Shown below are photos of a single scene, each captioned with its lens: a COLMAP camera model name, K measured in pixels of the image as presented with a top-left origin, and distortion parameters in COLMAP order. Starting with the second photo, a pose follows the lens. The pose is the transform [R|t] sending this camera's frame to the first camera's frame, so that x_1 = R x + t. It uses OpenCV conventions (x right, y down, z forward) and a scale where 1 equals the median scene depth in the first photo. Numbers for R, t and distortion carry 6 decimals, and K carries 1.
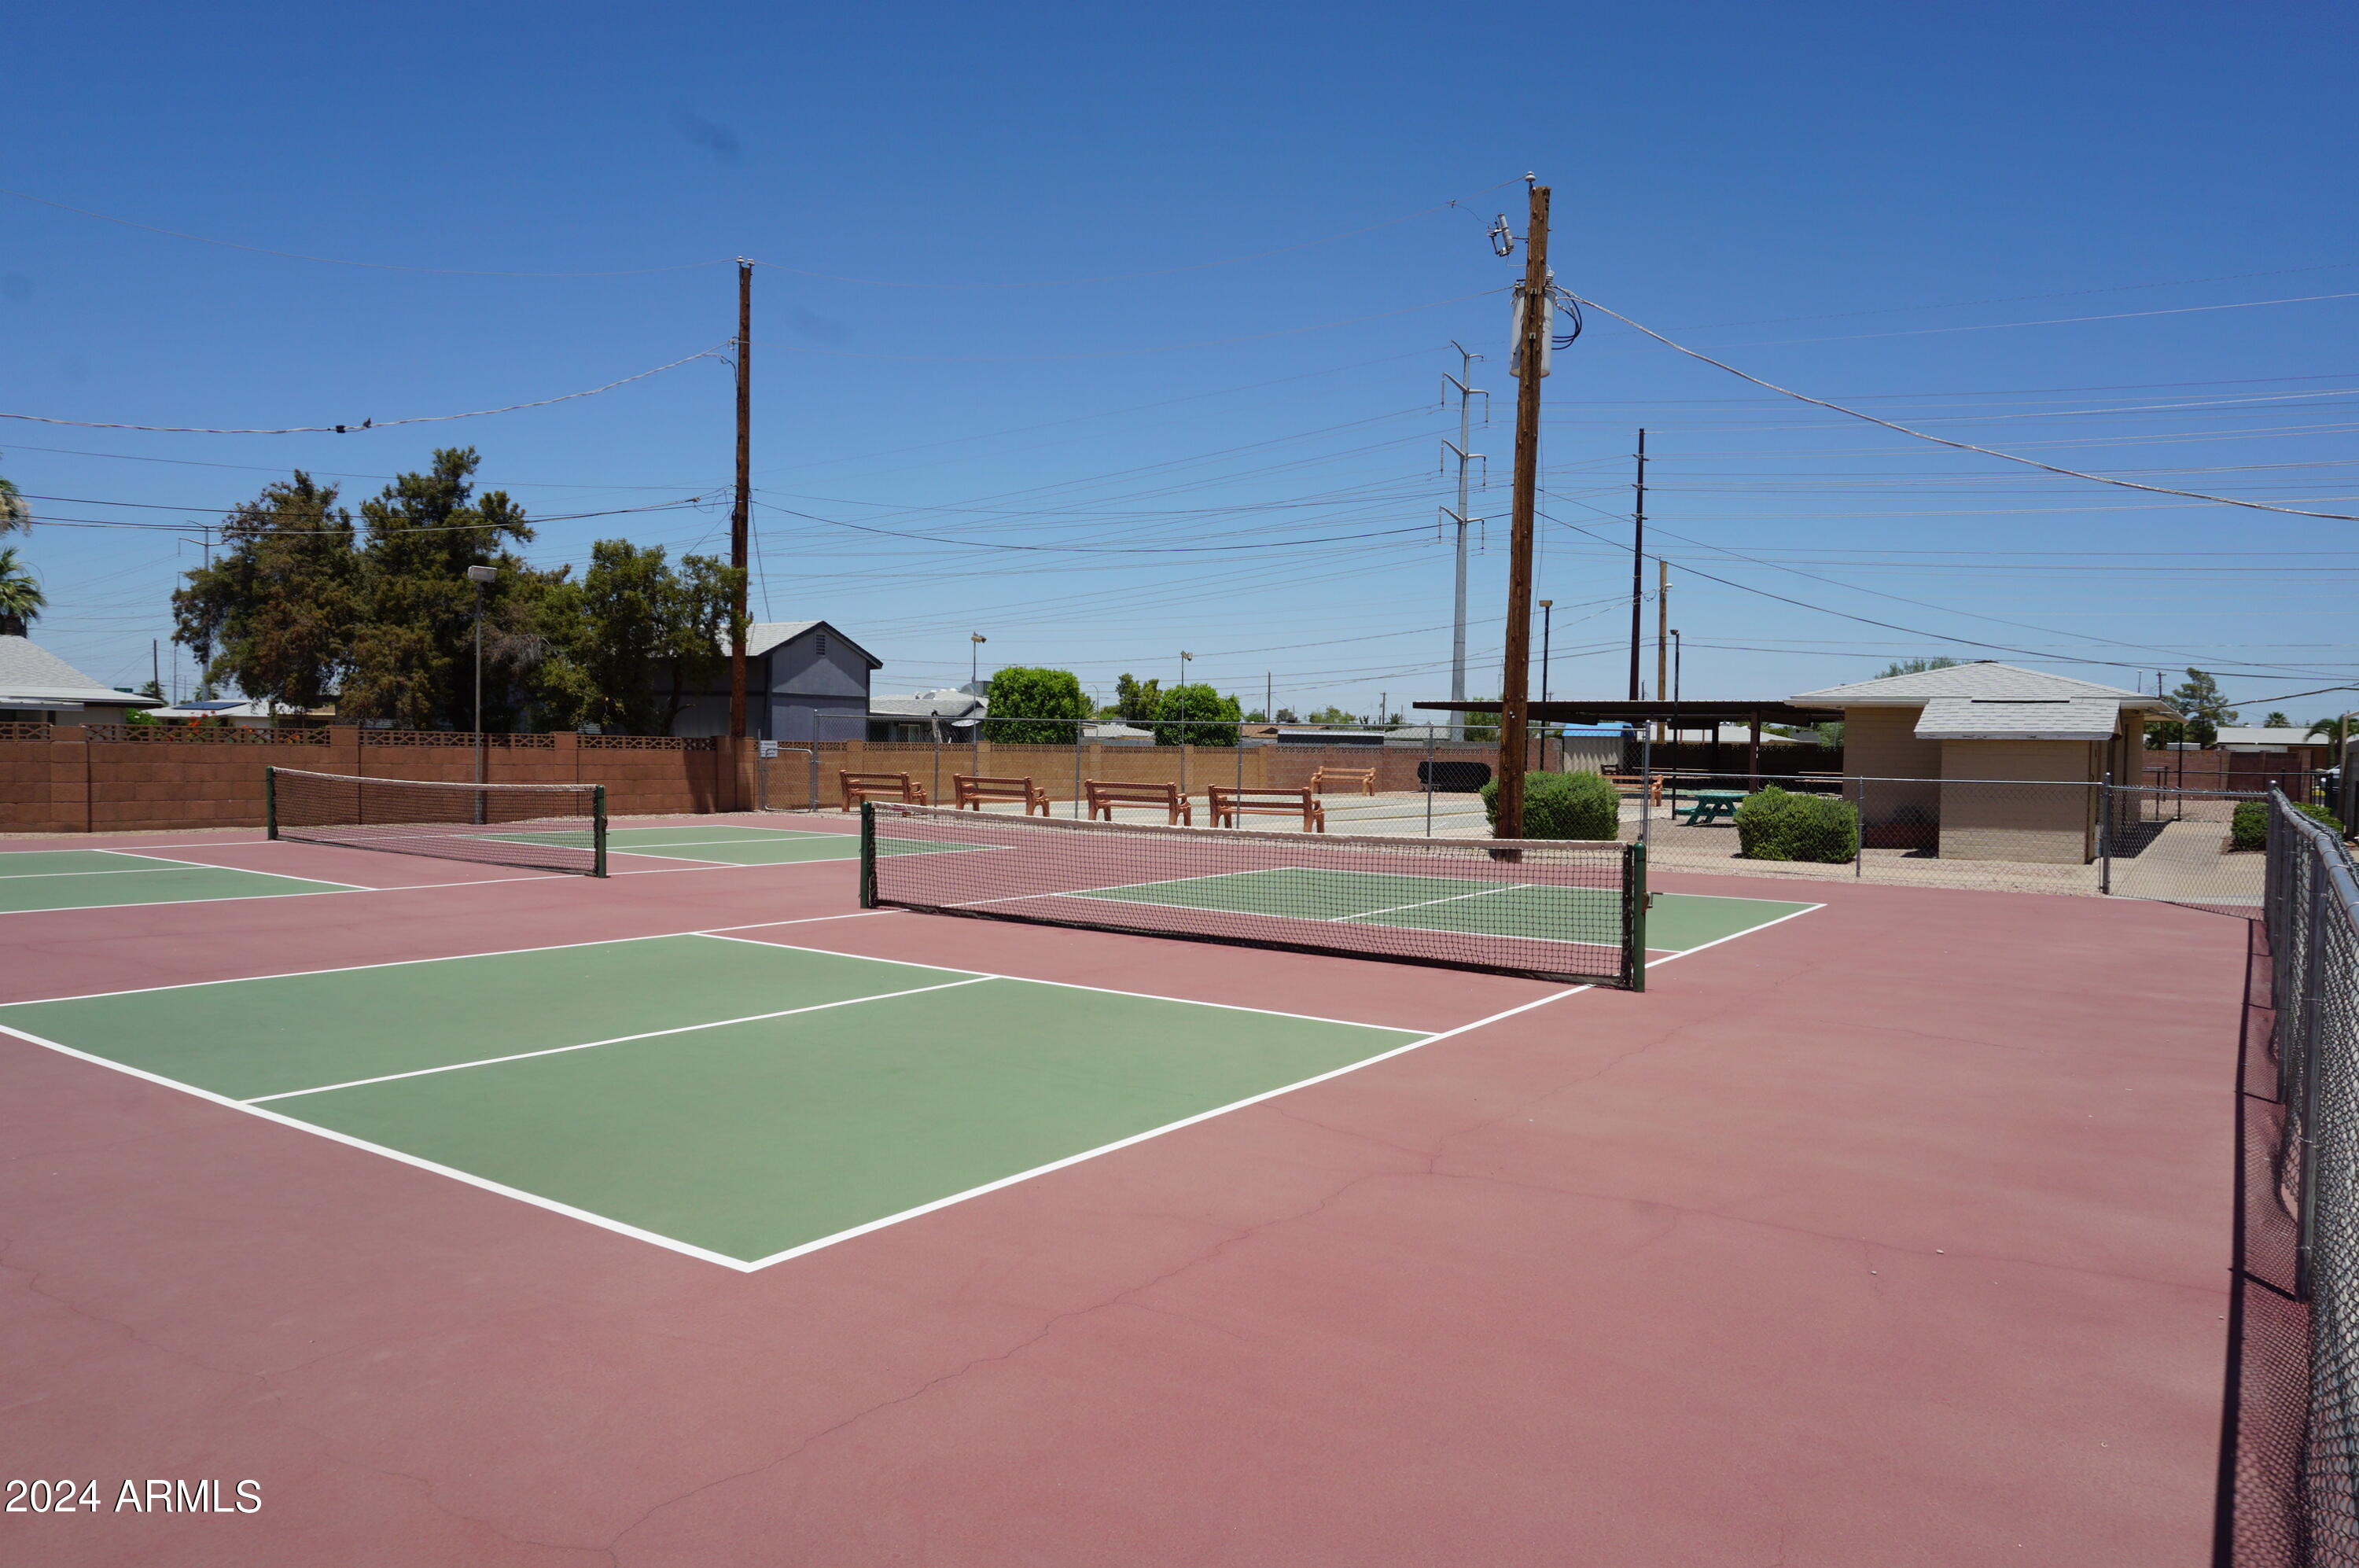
lens RADIAL K [[1568.3, 0, 1182.1], [0, 1568.3, 783.8], [0, 0, 1]] dist [-0.030054, 0.013816]
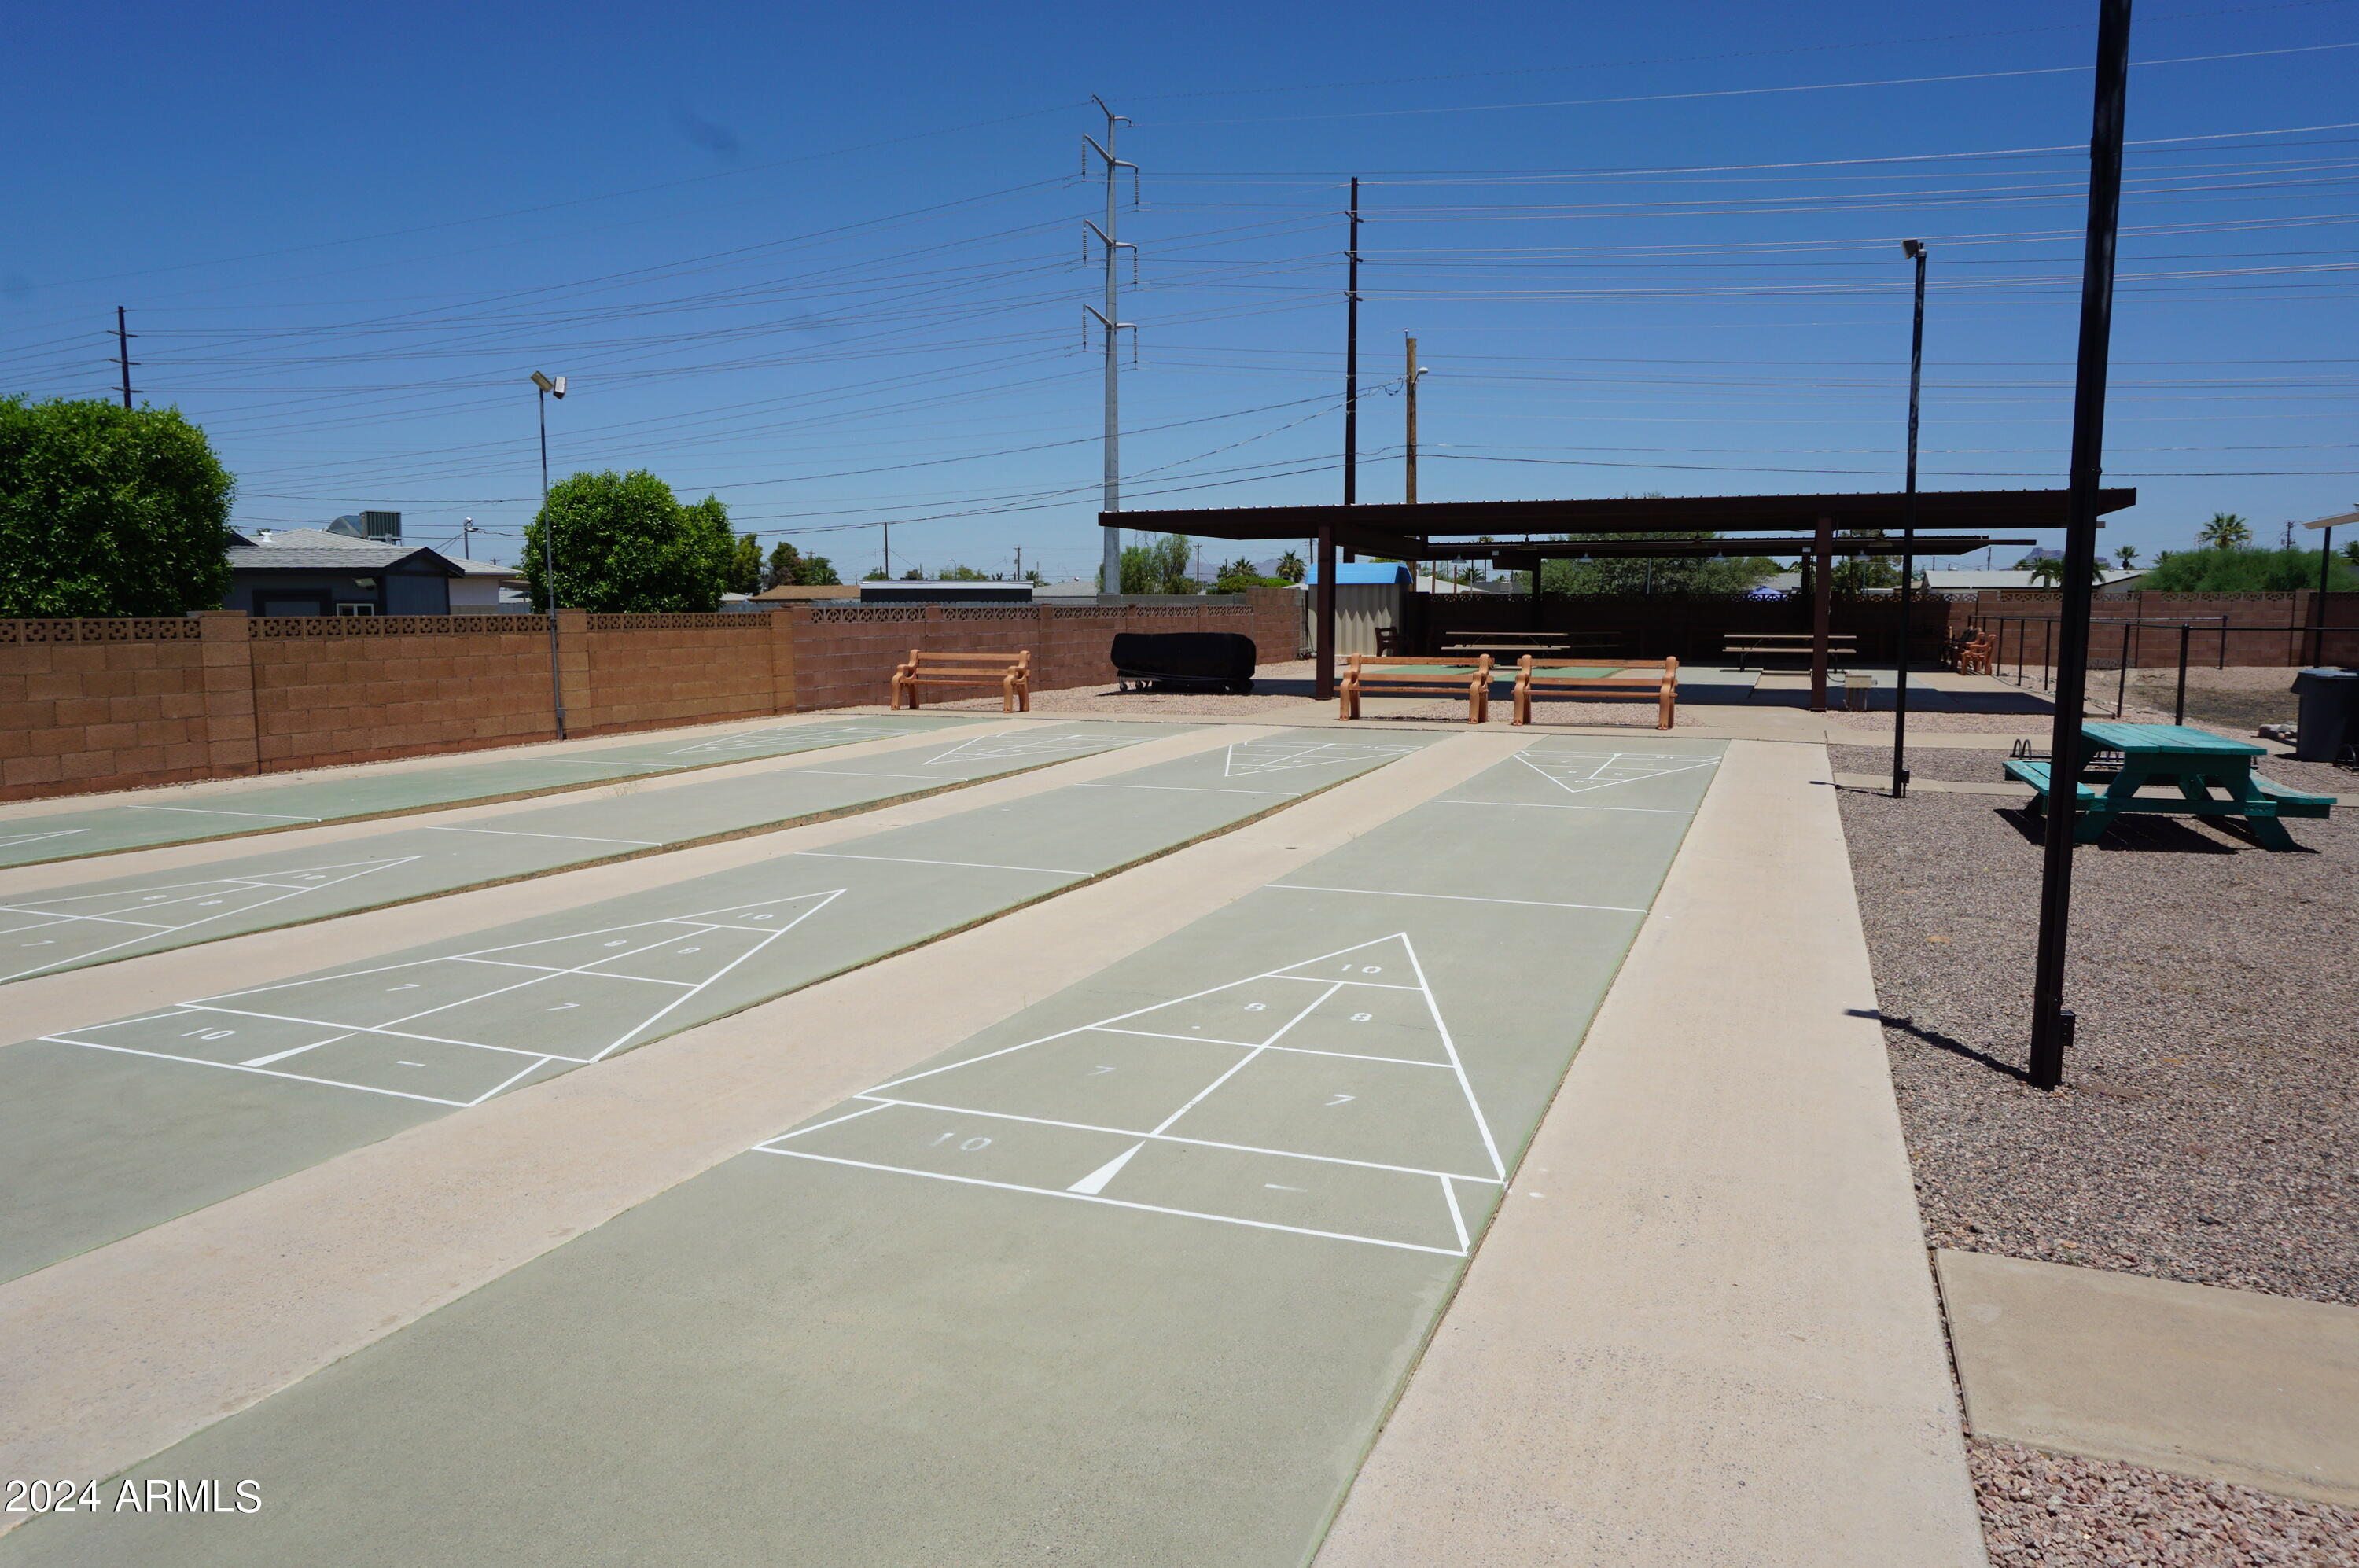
lens RADIAL K [[1568.3, 0, 1184.6], [0, 1568.3, 782.3], [0, 0, 1]] dist [-0.030054, 0.013816]
pose [[0.972658, -0.045244, 0.227794, 0.042855], [0.025278, 0.995637, 0.089819, -0.008635], [-0.230864, -0.081605, 0.969558, 0.381065]]
